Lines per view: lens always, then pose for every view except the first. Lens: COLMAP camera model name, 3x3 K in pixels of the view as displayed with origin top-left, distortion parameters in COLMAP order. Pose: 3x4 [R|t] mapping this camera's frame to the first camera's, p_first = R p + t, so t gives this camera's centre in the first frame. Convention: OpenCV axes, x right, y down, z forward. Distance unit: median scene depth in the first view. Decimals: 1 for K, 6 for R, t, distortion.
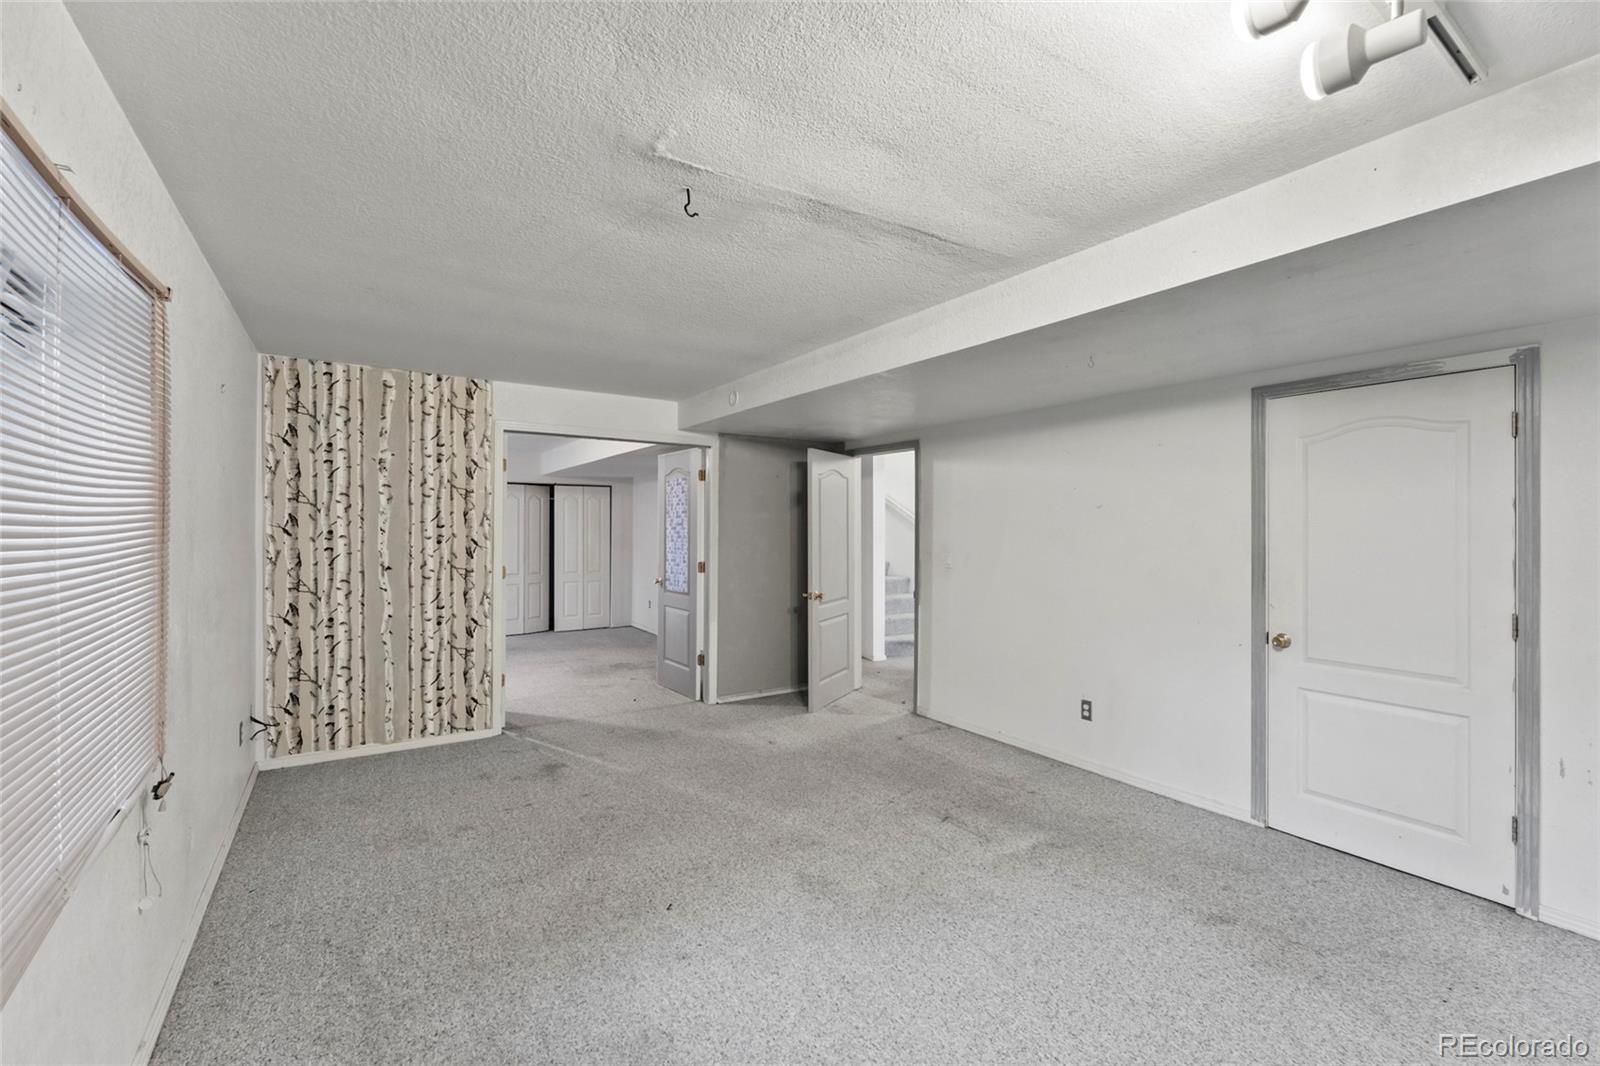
lens RADIAL K [[668.6, 0, 798.7], [0, 668.6, 529.5], [0, 0, 1]] dist [0.000421, 0.000023]
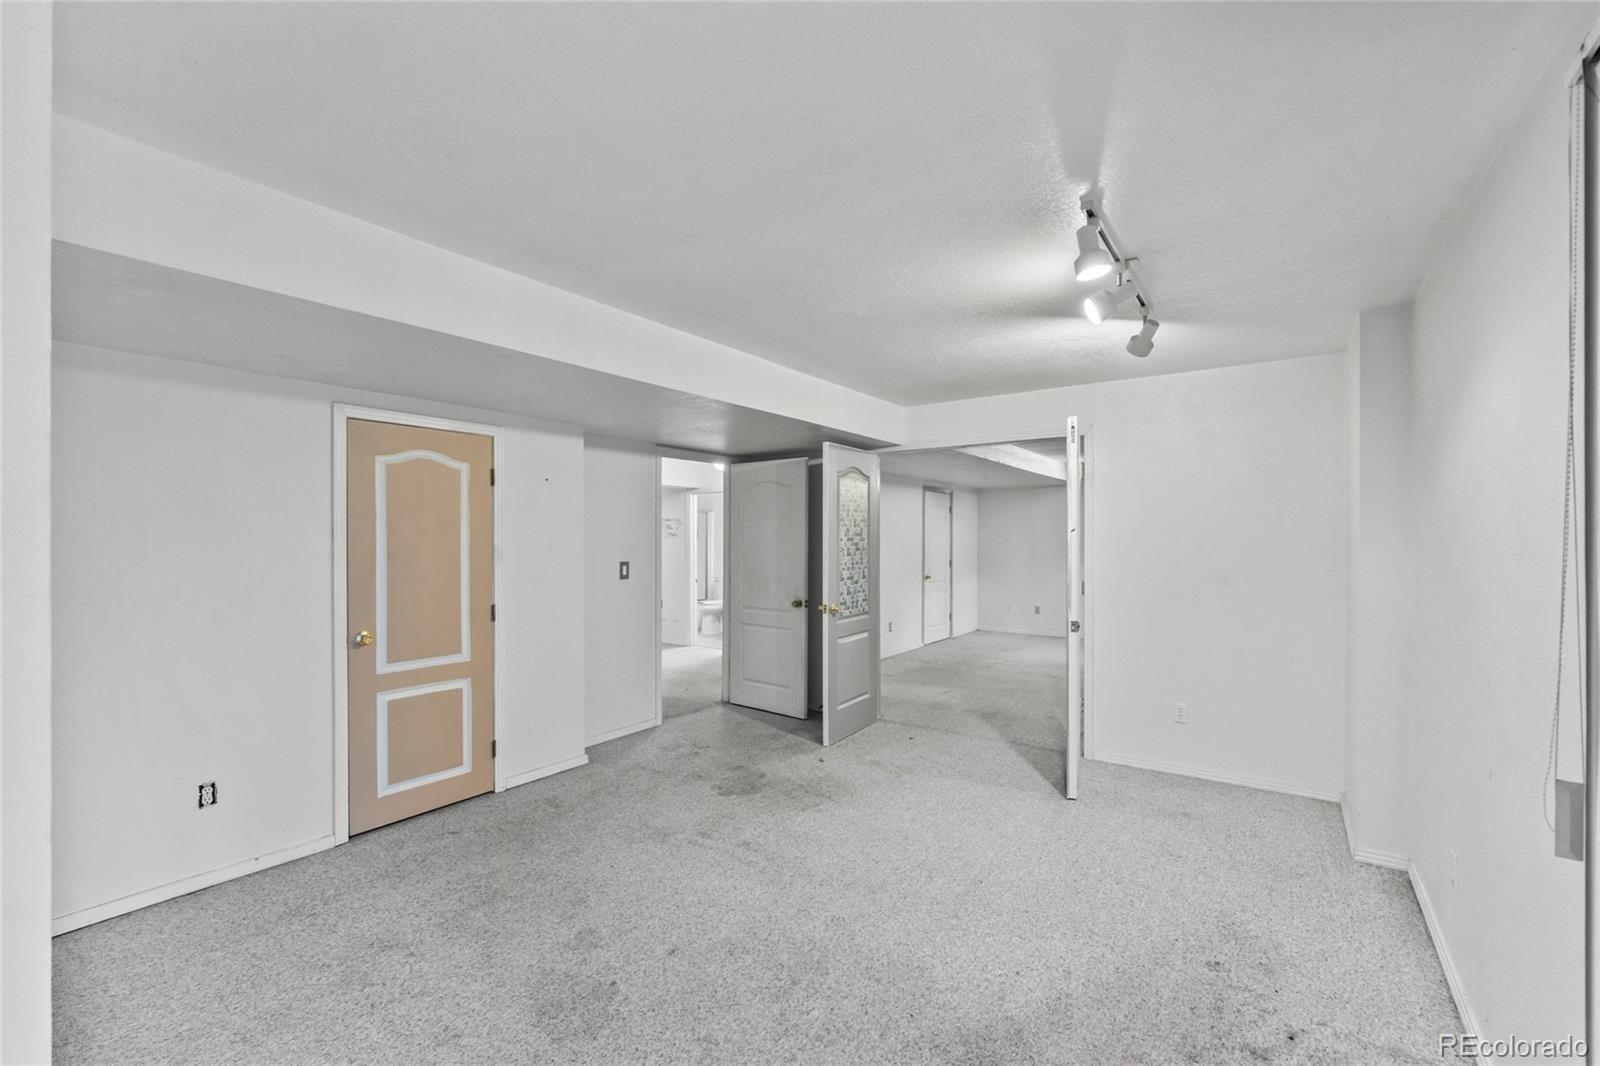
lens RADIAL K [[668.6, 0, 799.3], [0, 668.6, 535.0], [0, 0, 1]] dist [0.000421, 0.000023]
pose [[-0.348967, -0.004281, 0.937125, -0.968084], [-0.002726, 0.999990, 0.003553, -0.010217], [-0.937131, -0.001315, -0.348975, 1.389725]]
